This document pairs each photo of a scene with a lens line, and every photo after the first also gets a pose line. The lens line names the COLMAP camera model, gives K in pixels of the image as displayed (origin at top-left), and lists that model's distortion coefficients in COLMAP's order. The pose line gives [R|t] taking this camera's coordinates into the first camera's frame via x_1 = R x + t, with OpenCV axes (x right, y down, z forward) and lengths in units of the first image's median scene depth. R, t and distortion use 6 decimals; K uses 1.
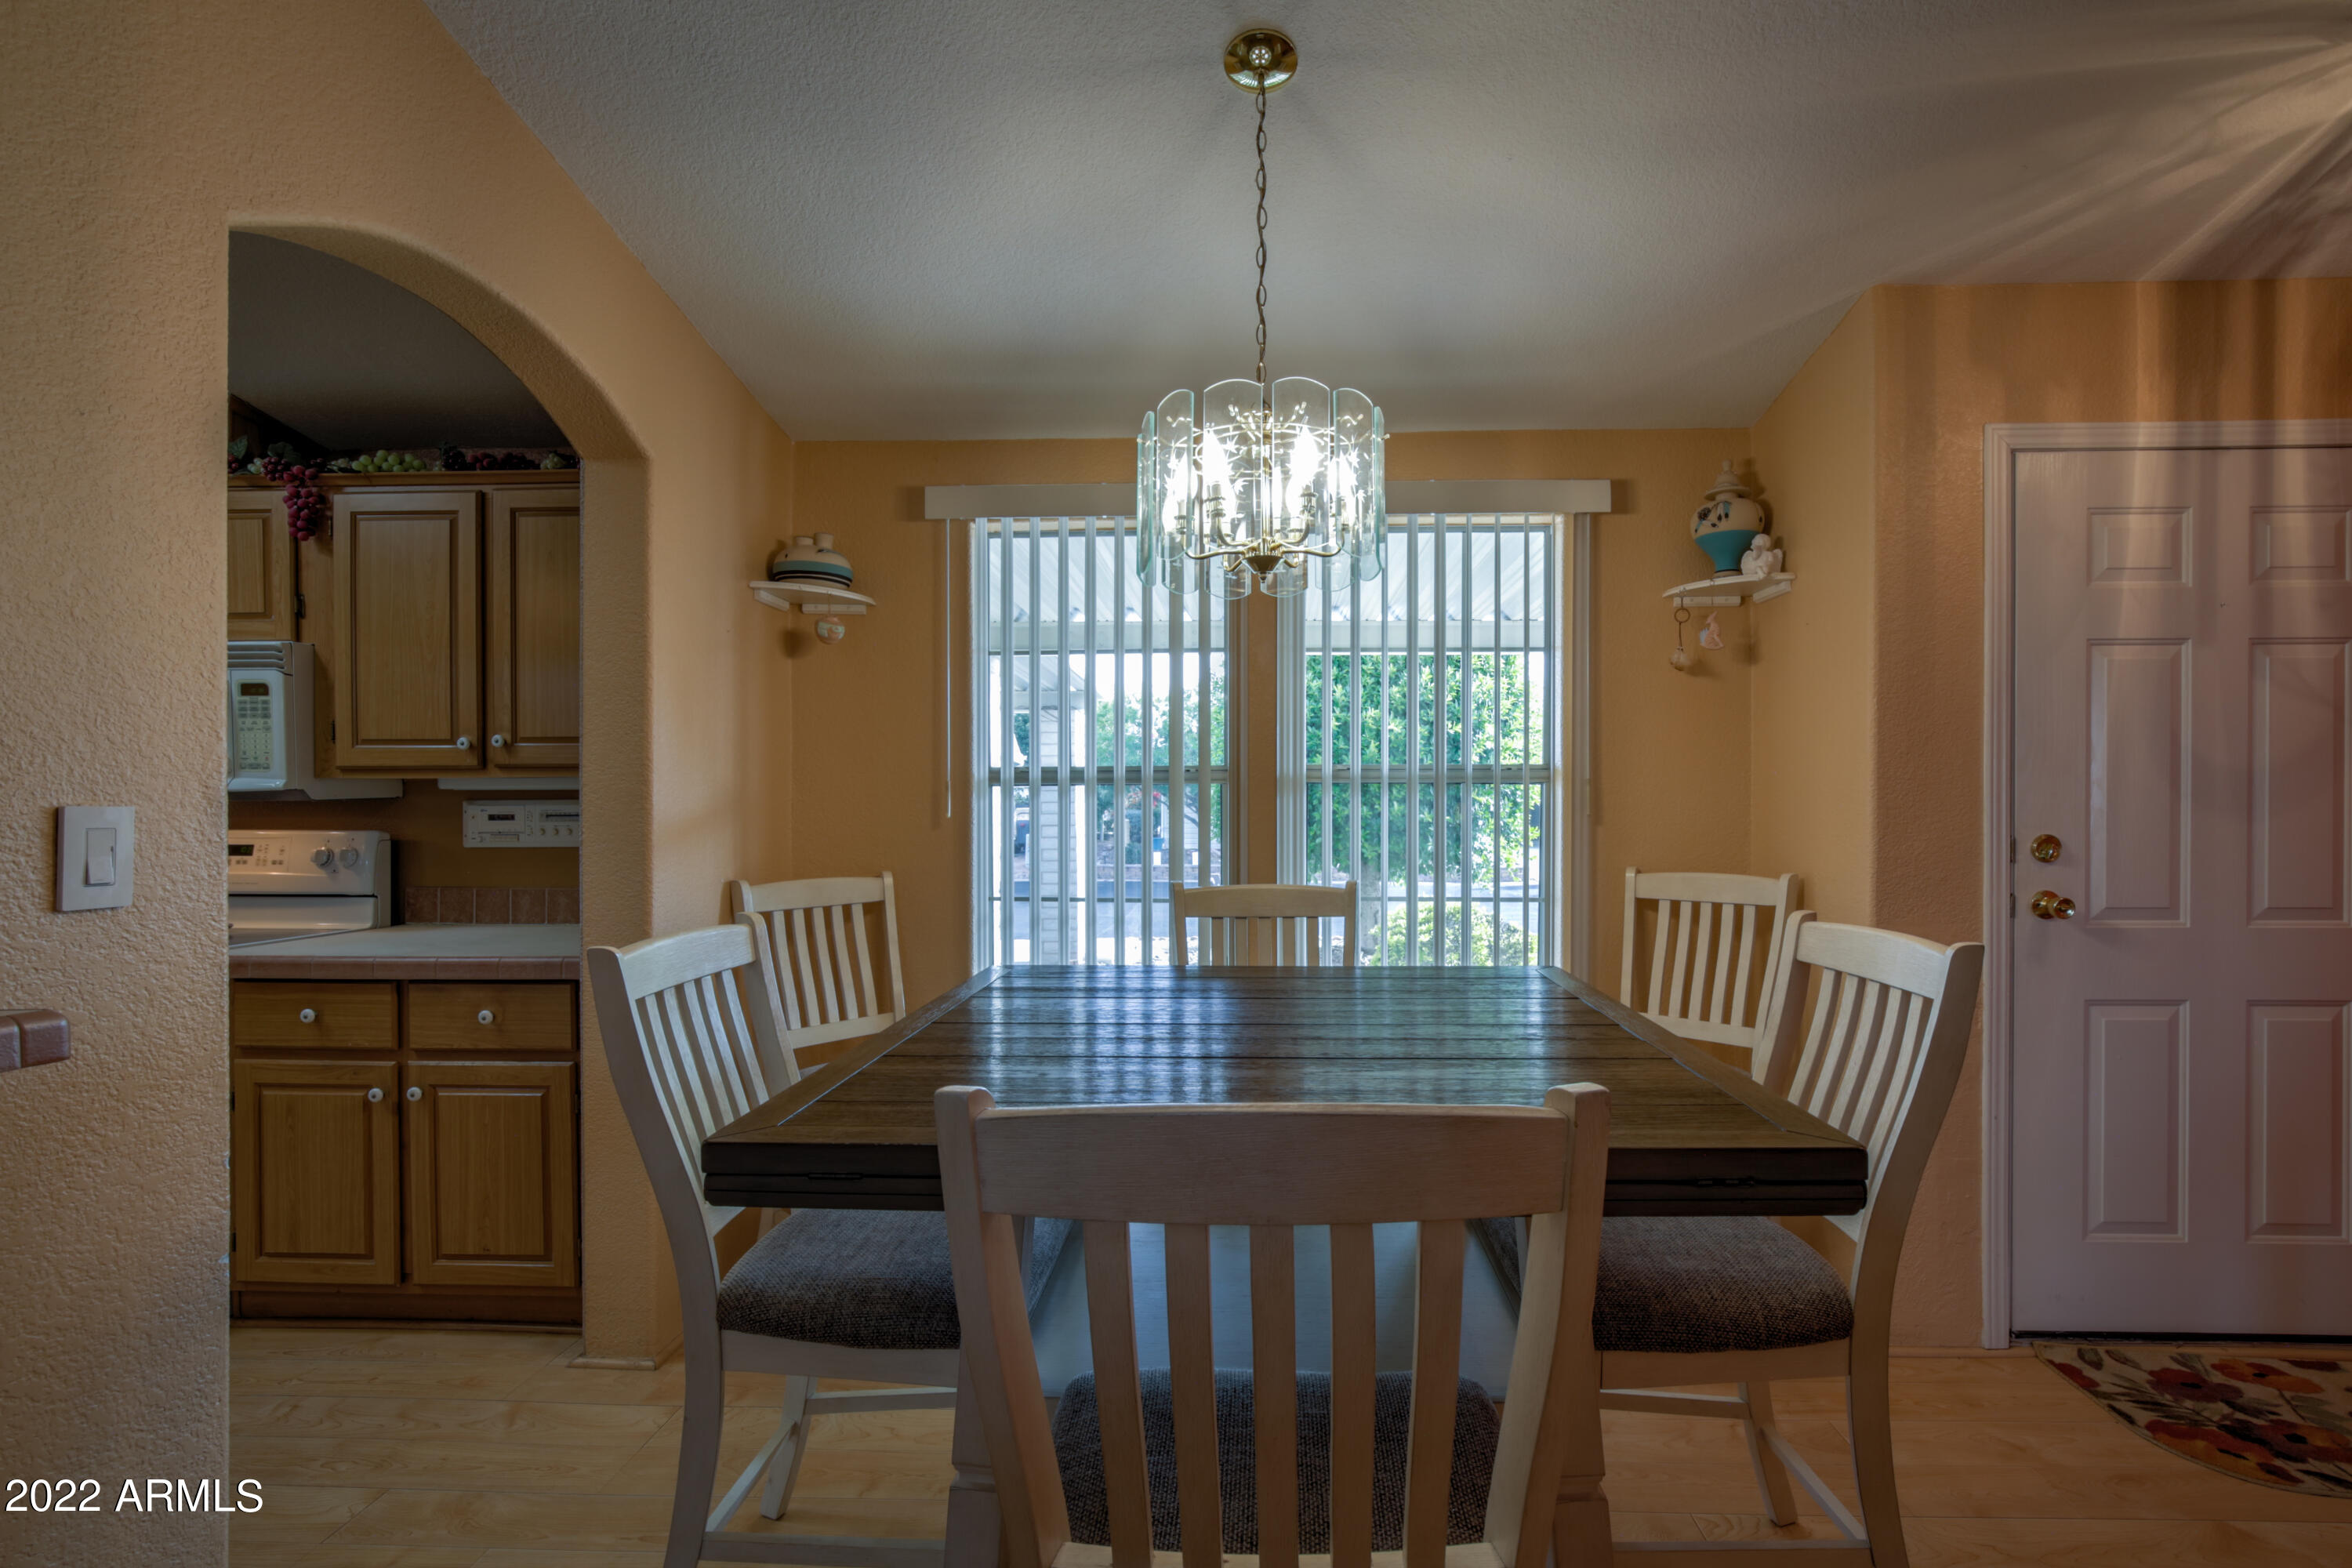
lens RADIAL K [[1067.4, 0, 1173.7], [0, 1067.4, 808.2], [0, 0, 1]] dist [-0.003417, -0.000584]
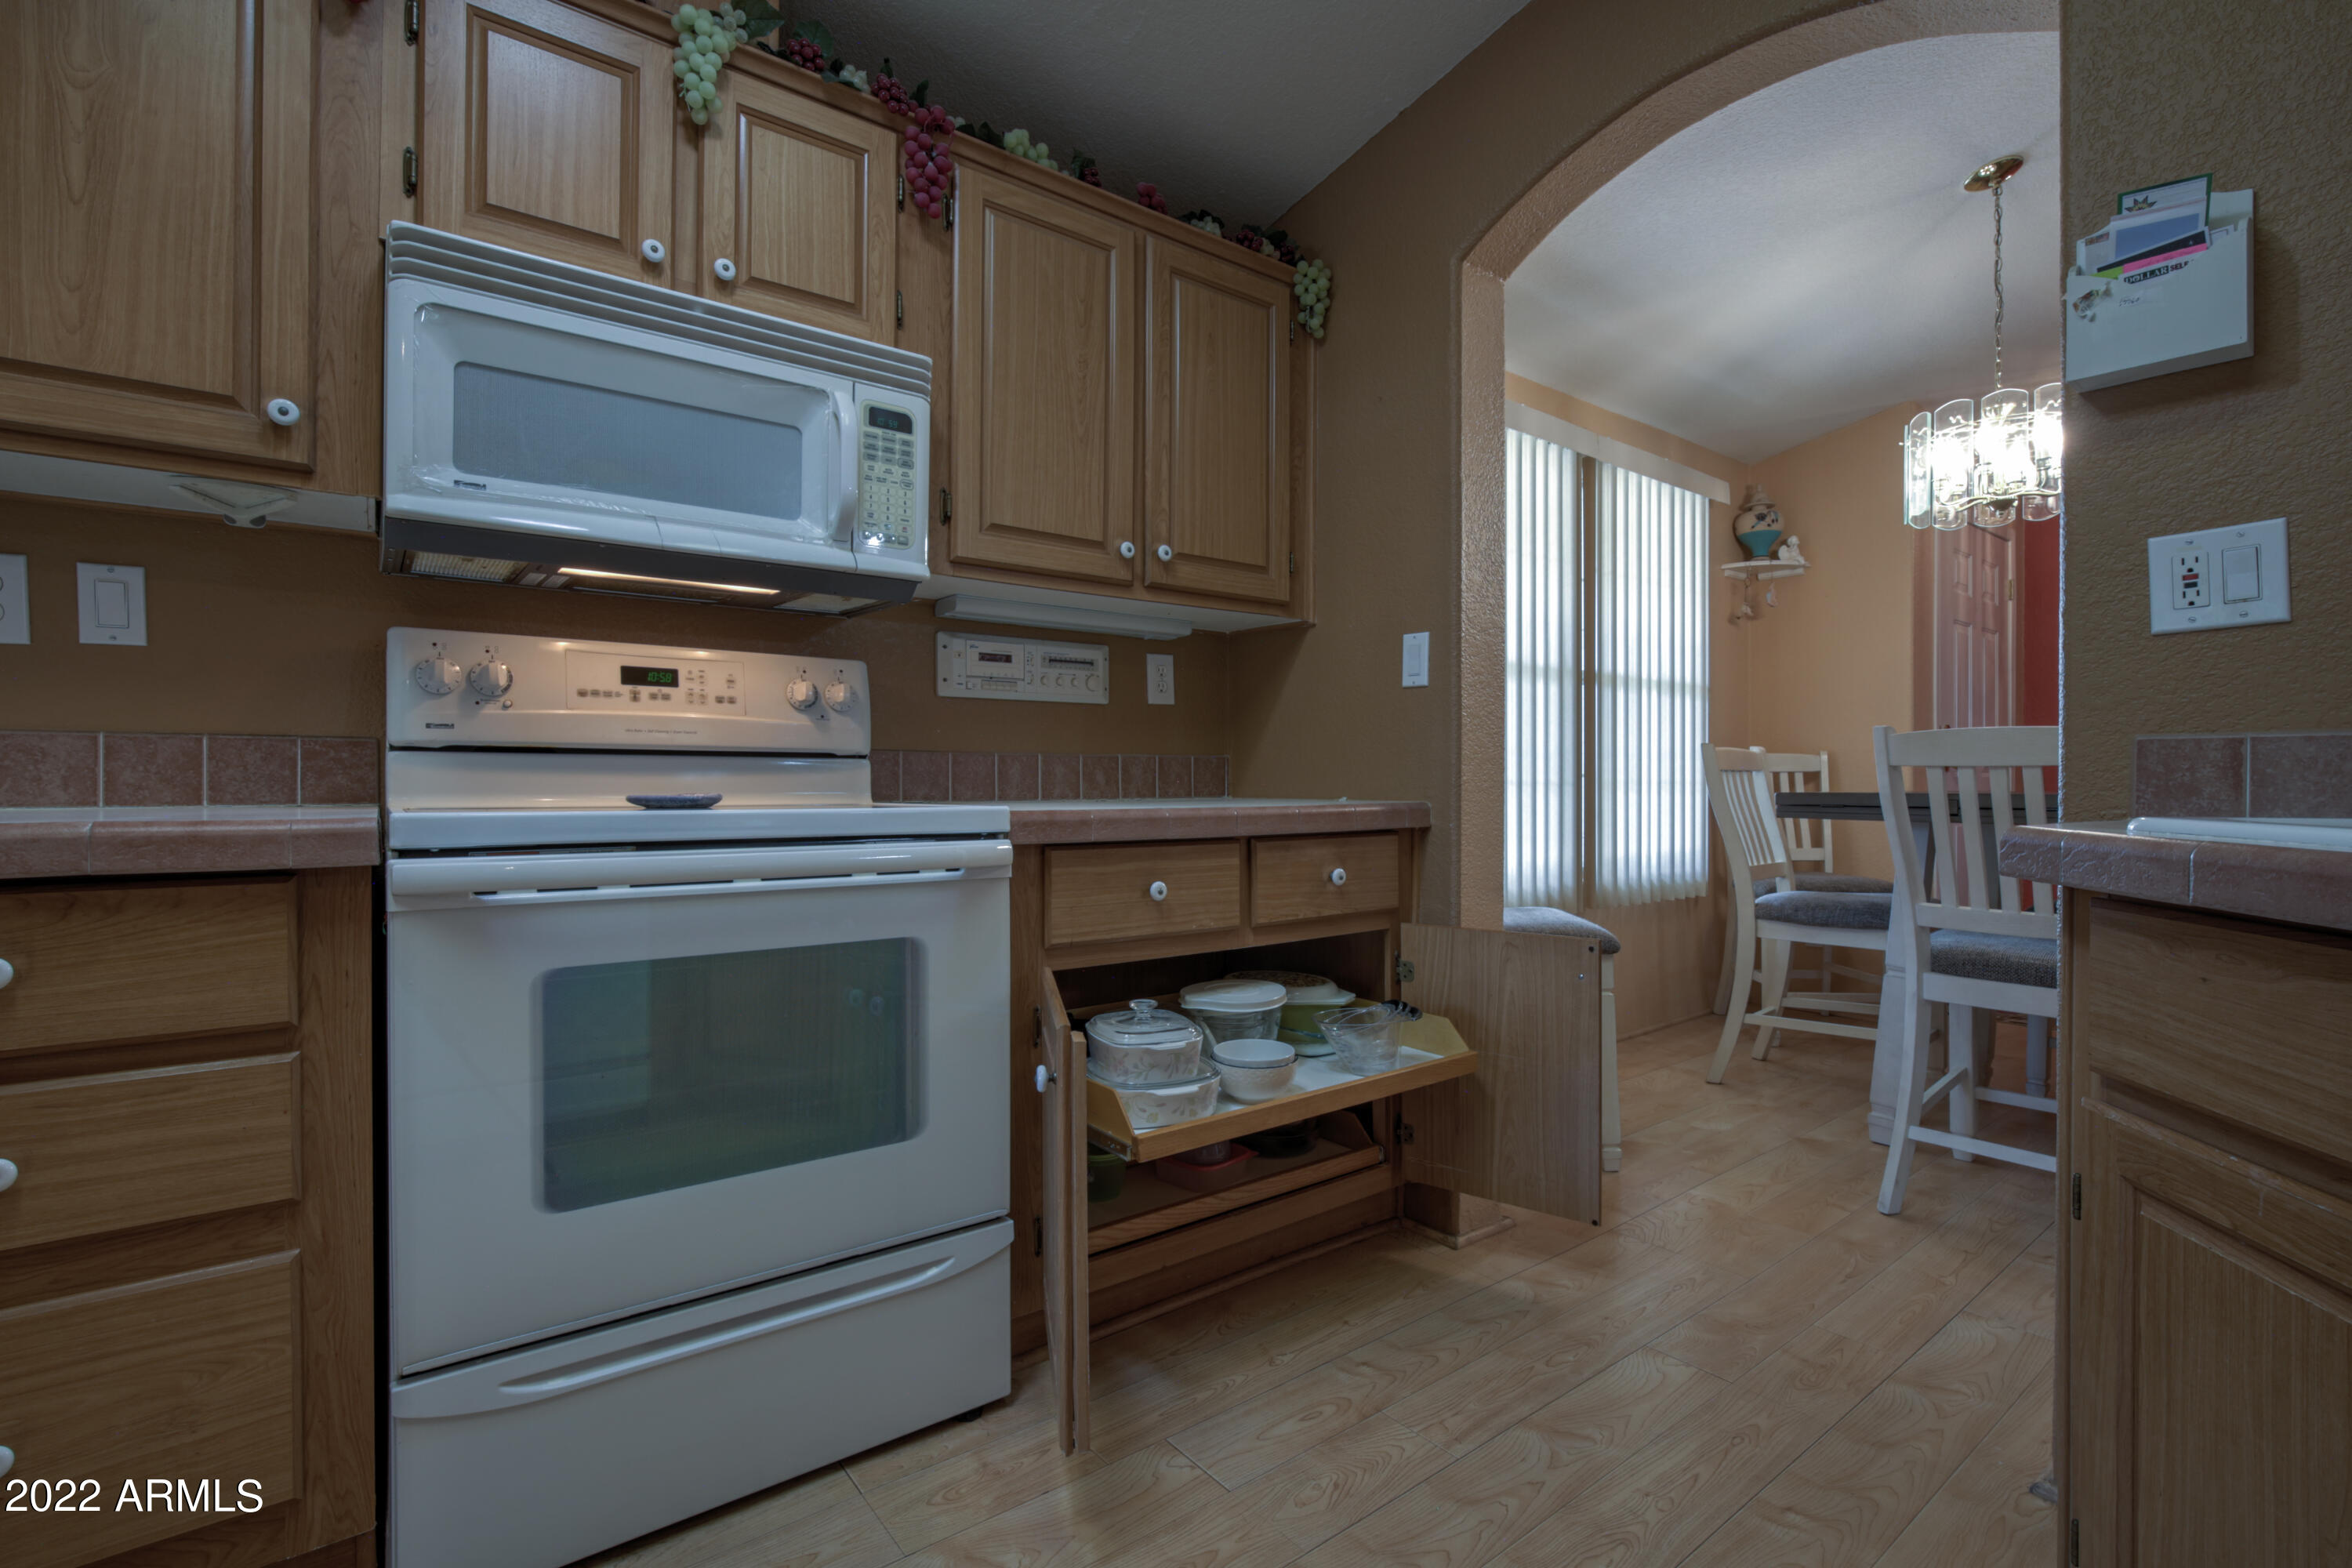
lens RADIAL K [[1067.4, 0, 1195.1], [0, 1067.4, 776.7], [0, 0, 1]] dist [-0.003417, -0.000584]
pose [[0.758252, 0.004938, 0.651943, -1.036112], [0.000659, 0.999965, -0.008340, 0.100519], [-0.651962, 0.006753, 0.758222, 0.350710]]
